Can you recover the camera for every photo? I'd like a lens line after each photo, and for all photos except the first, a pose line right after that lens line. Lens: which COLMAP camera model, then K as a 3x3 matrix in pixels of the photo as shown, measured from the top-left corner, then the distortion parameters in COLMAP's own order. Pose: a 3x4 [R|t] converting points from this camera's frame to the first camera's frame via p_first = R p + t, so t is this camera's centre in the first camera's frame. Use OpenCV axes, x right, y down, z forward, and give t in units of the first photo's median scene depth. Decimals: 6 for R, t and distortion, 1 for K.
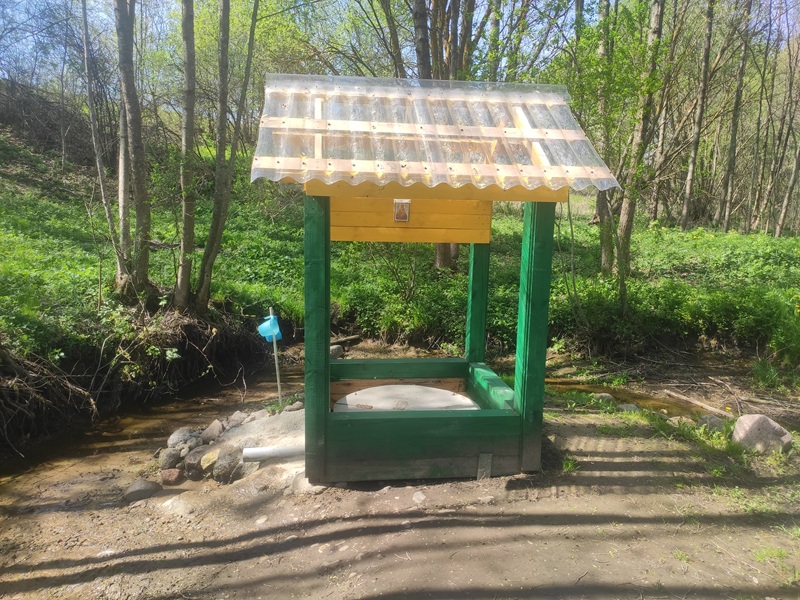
lens RADIAL K [[598.4, 0, 397.7], [0, 598.4, 309.3], [0, 0, 1]] dist [0.086741, -0.139003]
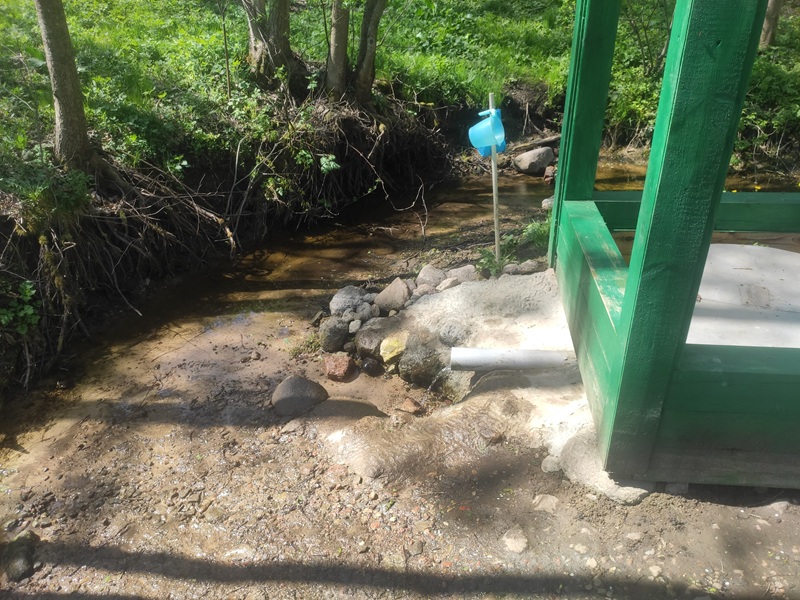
lens RADIAL K [[598.4, 0, 397.7], [0, 598.4, 309.3], [0, 0, 1]] dist [0.086741, -0.139003]
pose [[0.970708, 0.074572, -0.228398, -0.130480], [0.007403, 0.940880, 0.338660, -0.003651], [0.240149, -0.330430, 0.912767, 0.345043]]
